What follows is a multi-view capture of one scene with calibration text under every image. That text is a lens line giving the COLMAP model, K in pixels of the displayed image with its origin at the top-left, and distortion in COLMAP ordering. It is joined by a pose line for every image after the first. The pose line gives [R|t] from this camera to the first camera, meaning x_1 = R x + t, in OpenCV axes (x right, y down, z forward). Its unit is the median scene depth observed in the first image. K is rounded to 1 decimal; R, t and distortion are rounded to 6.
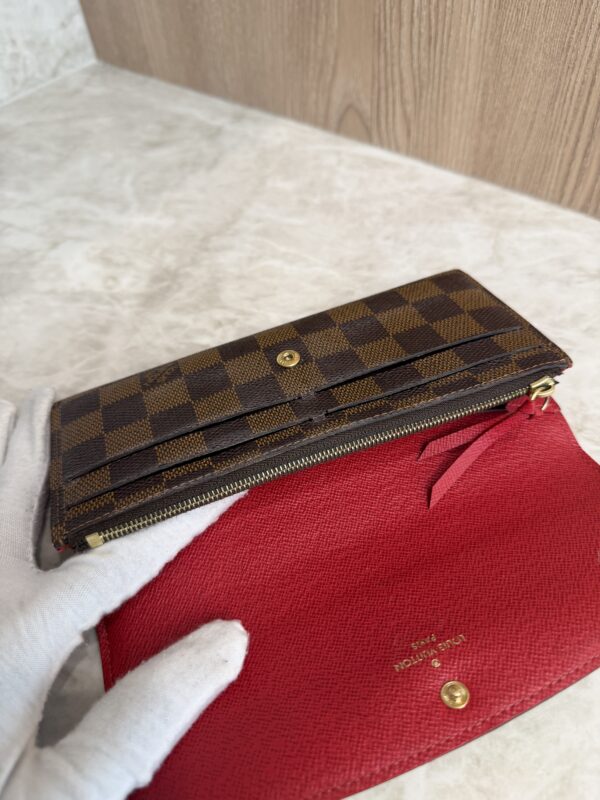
lens RADIAL K [[597.8, 0, 310.8], [0, 597.8, 392.6], [0, 0, 1]] dist [-0.034293, -0.003147]
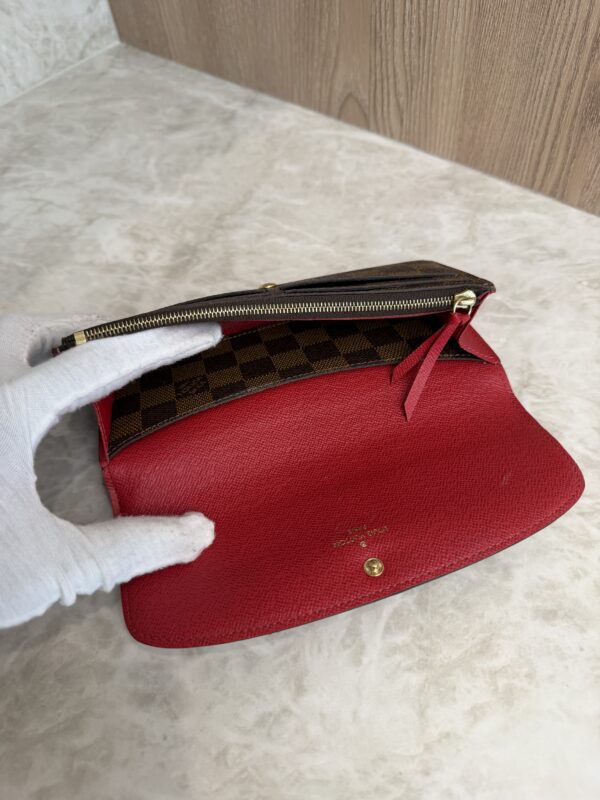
lens RADIAL K [[597.8, 0, 311.1], [0, 597.8, 393.1], [0, 0, 1]] dist [-0.034293, -0.003147]
pose [[0.999692, 0.014530, -0.020100, 0.026292], [-0.013117, 0.997549, 0.068731, -0.000569], [0.021049, -0.068446, 0.997433, -0.165174]]
